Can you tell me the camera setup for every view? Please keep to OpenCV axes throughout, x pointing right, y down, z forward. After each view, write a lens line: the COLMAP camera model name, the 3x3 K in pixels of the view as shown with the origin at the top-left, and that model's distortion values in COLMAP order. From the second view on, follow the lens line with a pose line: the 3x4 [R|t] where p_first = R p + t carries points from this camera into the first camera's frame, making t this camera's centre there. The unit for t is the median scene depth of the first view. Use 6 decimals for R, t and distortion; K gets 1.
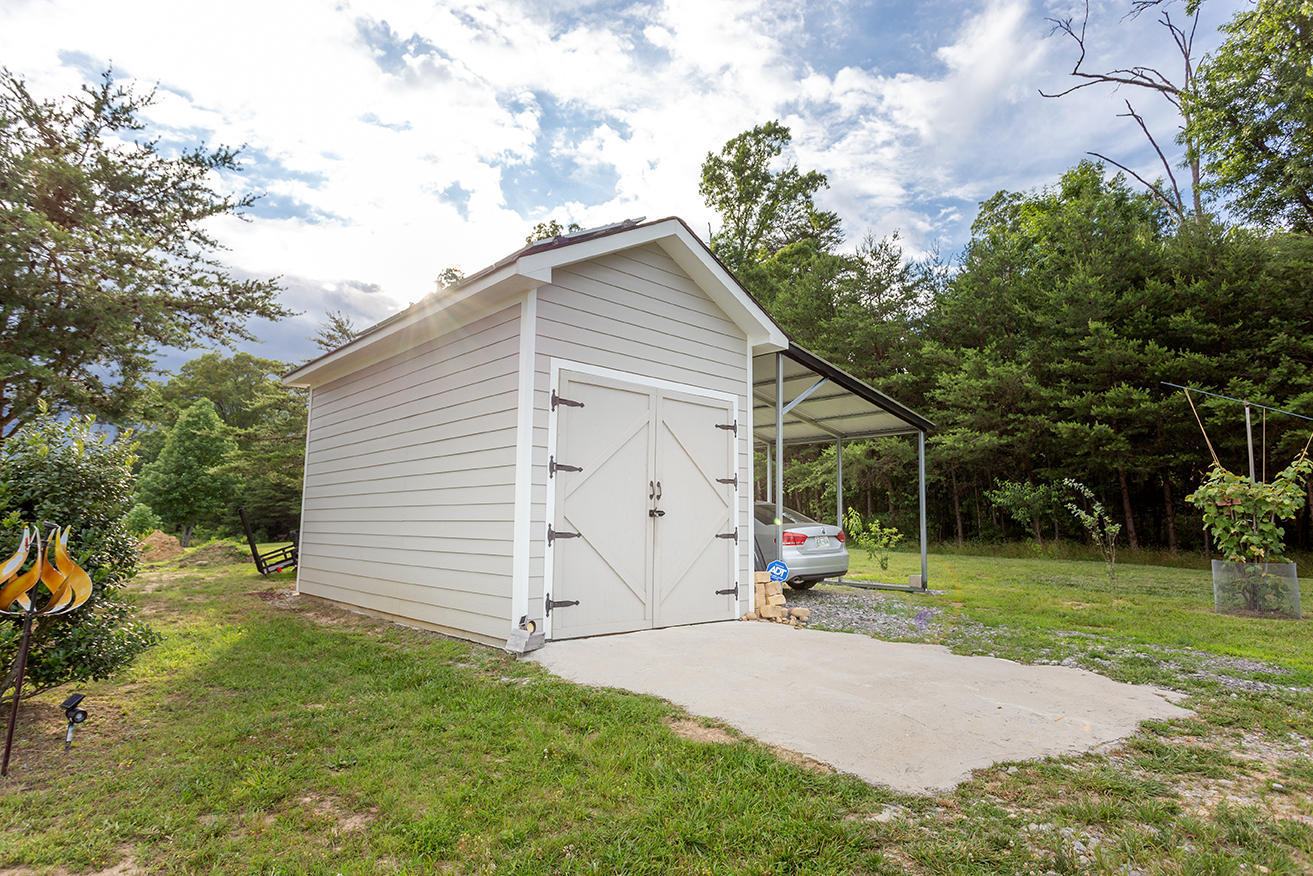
lens RADIAL K [[708.9, 0, 653.3], [0, 708.9, 441.7], [0, 0, 1]] dist [-0.003614, 0.000967]
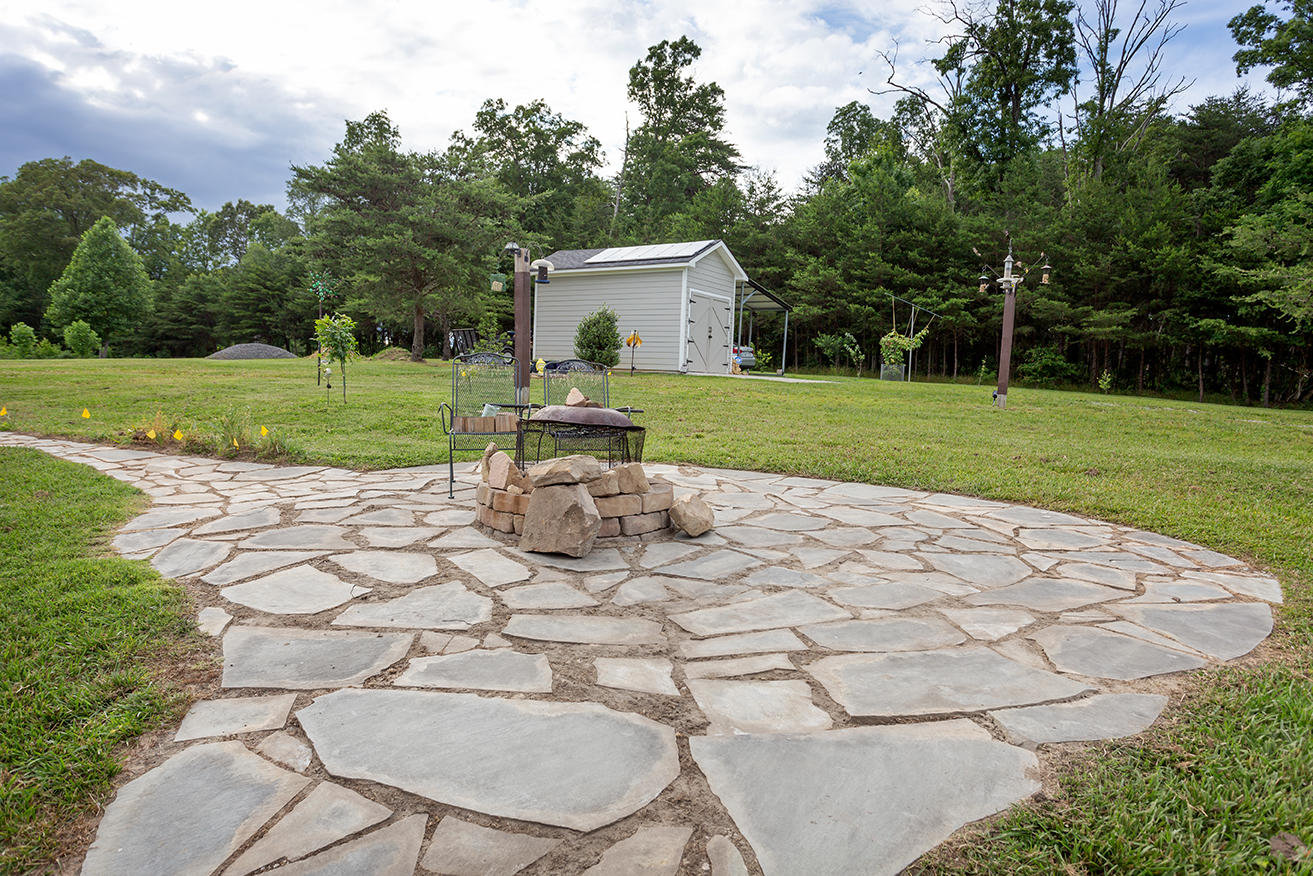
lens RADIAL K [[789.2, 0, 659.0], [0, 789.2, 438.0], [0, 0, 1]] dist [-0.004849, -0.001704]
pose [[0.971187, 0.011586, 0.238039, -0.428098], [-0.057962, 0.980310, 0.188768, -0.044094], [-0.231165, -0.197126, 0.952735, -0.969710]]
